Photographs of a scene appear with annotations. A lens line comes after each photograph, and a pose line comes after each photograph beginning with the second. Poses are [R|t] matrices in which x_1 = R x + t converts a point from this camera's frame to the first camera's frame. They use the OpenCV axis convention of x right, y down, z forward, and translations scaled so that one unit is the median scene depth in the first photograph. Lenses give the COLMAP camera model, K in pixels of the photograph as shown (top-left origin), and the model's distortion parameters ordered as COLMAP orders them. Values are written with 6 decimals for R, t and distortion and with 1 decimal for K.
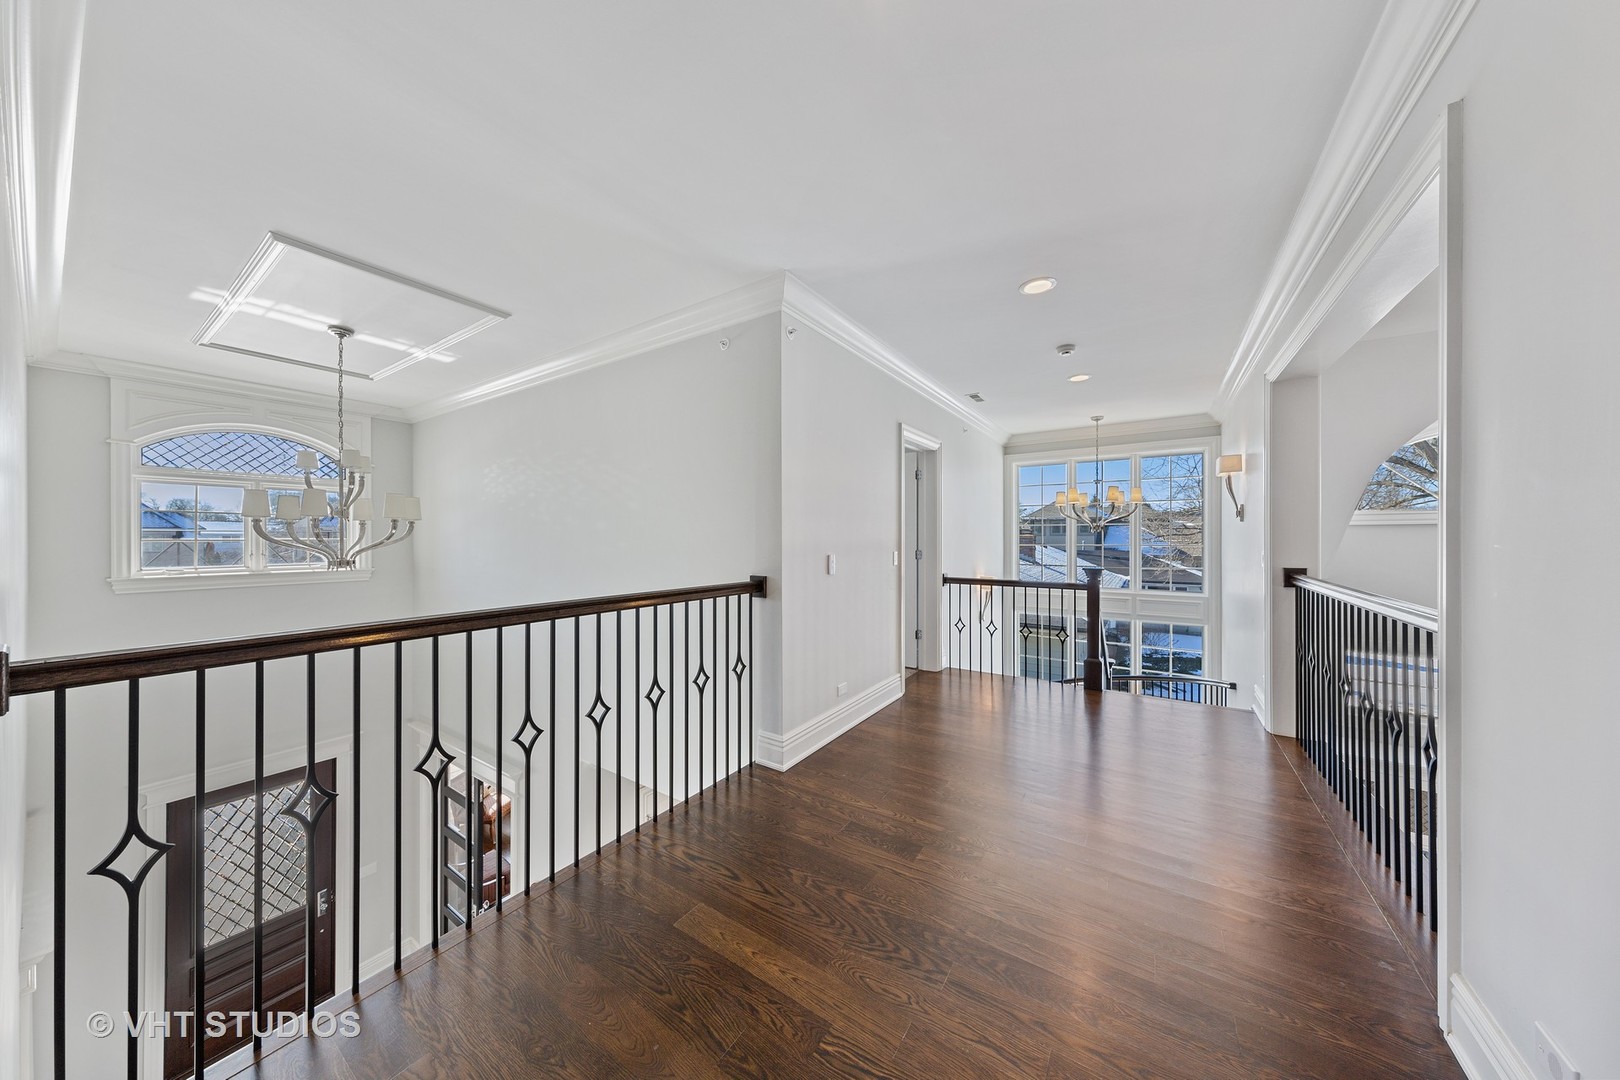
lens RADIAL K [[508.8, 0, 811.5], [0, 508.8, 537.7], [0, 0, 1]] dist [-0.001081, -0.000064]
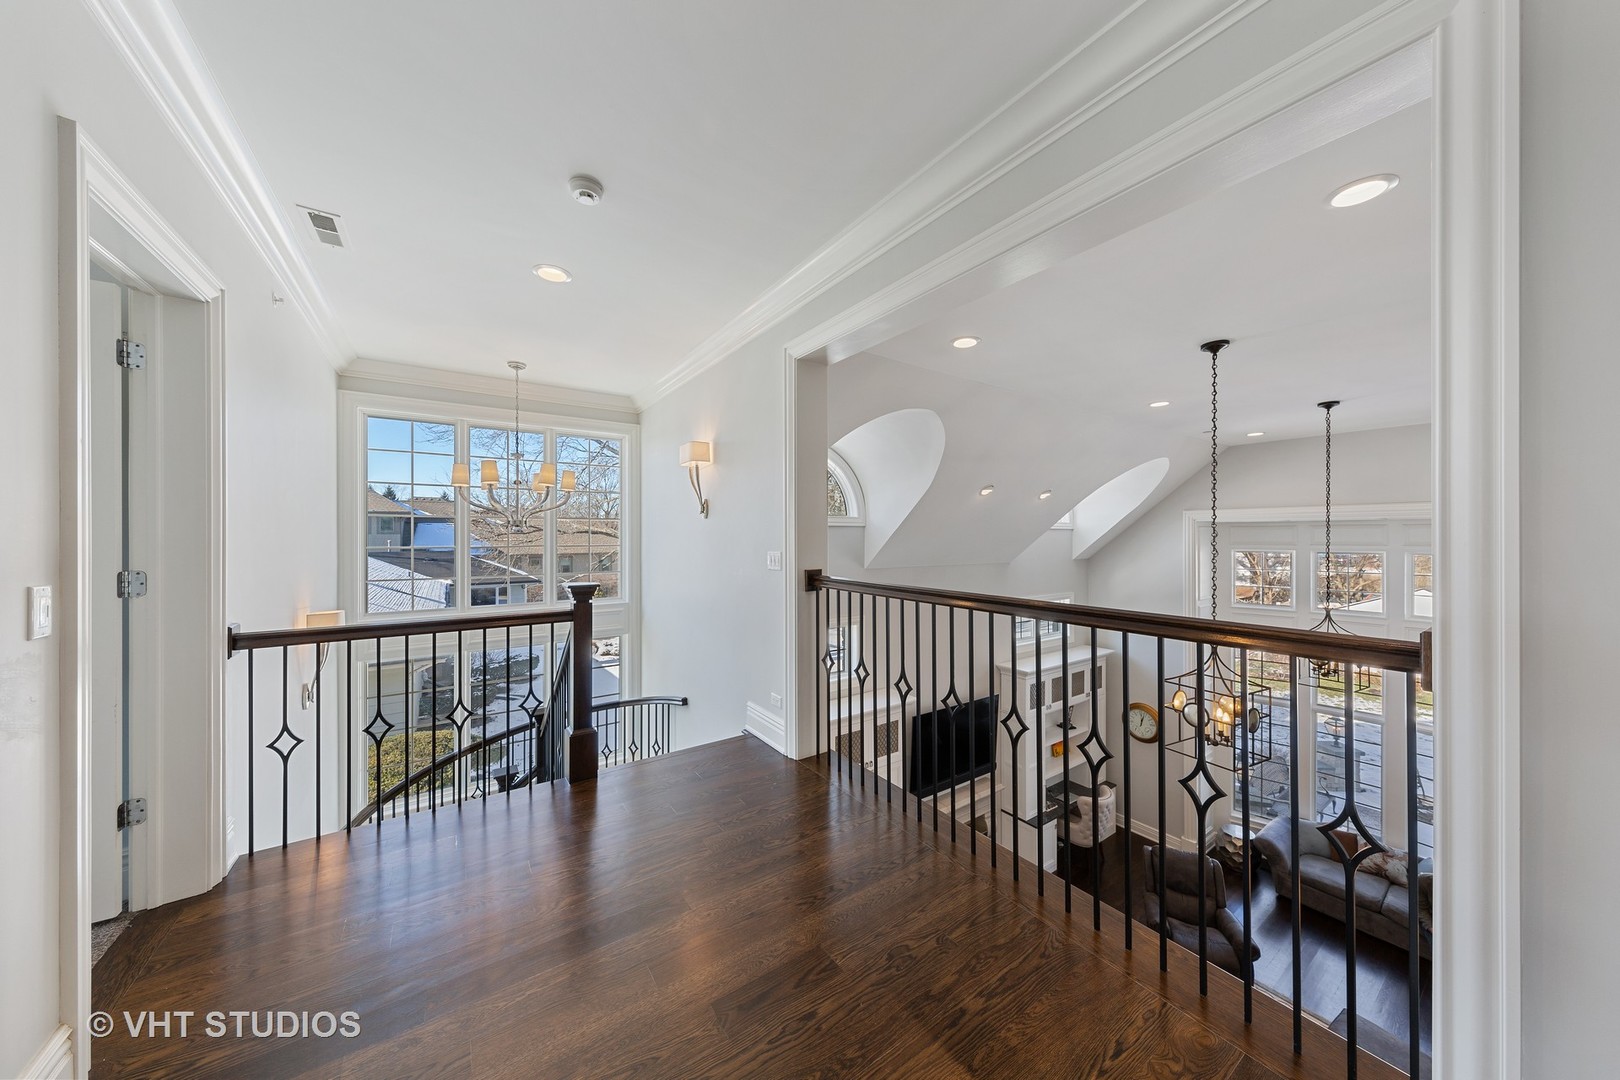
lens RADIAL K [[533.3, 0, 817.3], [0, 533.3, 539.2], [0, 0, 1]] dist [-0.000620, -0.000129]
pose [[0.375912, -0.002903, 0.926651, 0.048659], [0.000281, 0.999995, 0.003019, 0.001634], [-0.926655, -0.000875, 0.375911, 0.424749]]
